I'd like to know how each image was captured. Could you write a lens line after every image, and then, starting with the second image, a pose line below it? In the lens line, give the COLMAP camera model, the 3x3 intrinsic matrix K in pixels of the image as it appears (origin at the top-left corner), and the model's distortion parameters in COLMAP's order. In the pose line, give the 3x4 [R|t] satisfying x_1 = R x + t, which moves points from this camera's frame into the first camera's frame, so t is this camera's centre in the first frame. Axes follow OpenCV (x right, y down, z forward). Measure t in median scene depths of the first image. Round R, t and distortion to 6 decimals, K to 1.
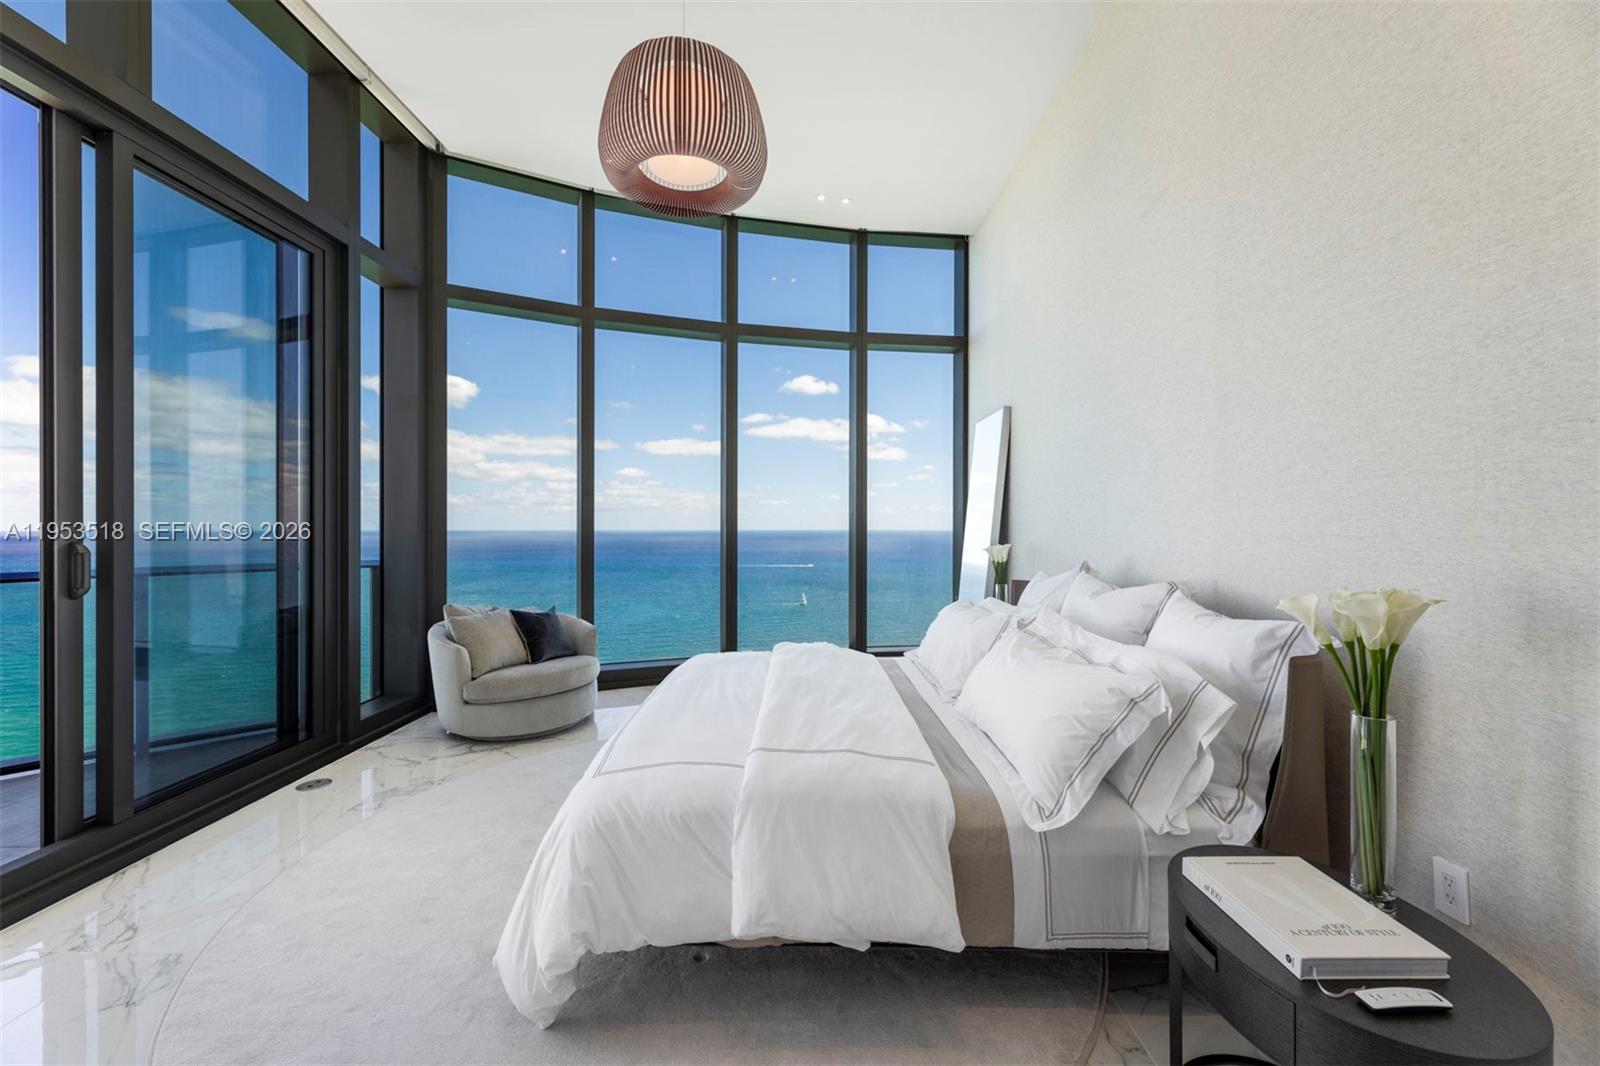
lens RADIAL K [[654.8, 0, 800.0], [0, 654.8, 533.0], [0, 0, 1]] dist [0.000422, -0.000269]
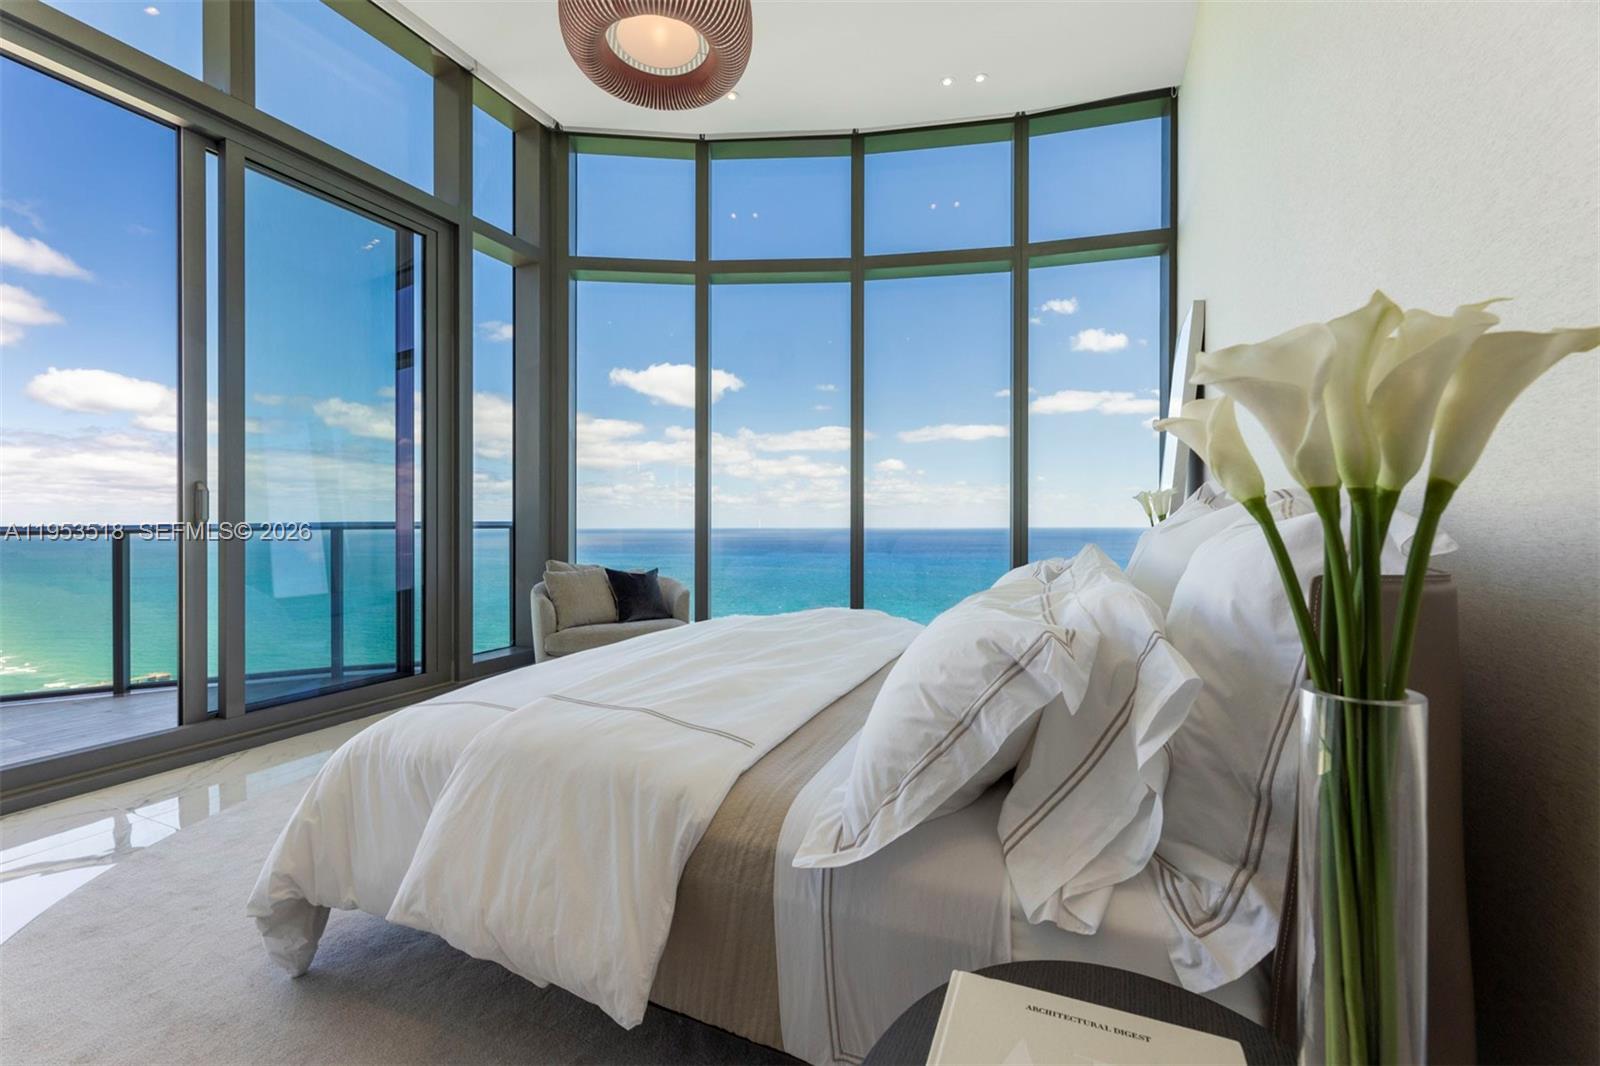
lens RADIAL K [[674.9, 0, 800.0], [0, 674.9, 533.0], [0, 0, 1]] dist [-0.000101, 0.000103]
pose [[0.912816, 0.000142, -0.408372, 0.409556], [-0.000792, 0.999999, -0.001421, 0.106859], [0.408371, 0.001620, 0.912815, 0.302583]]
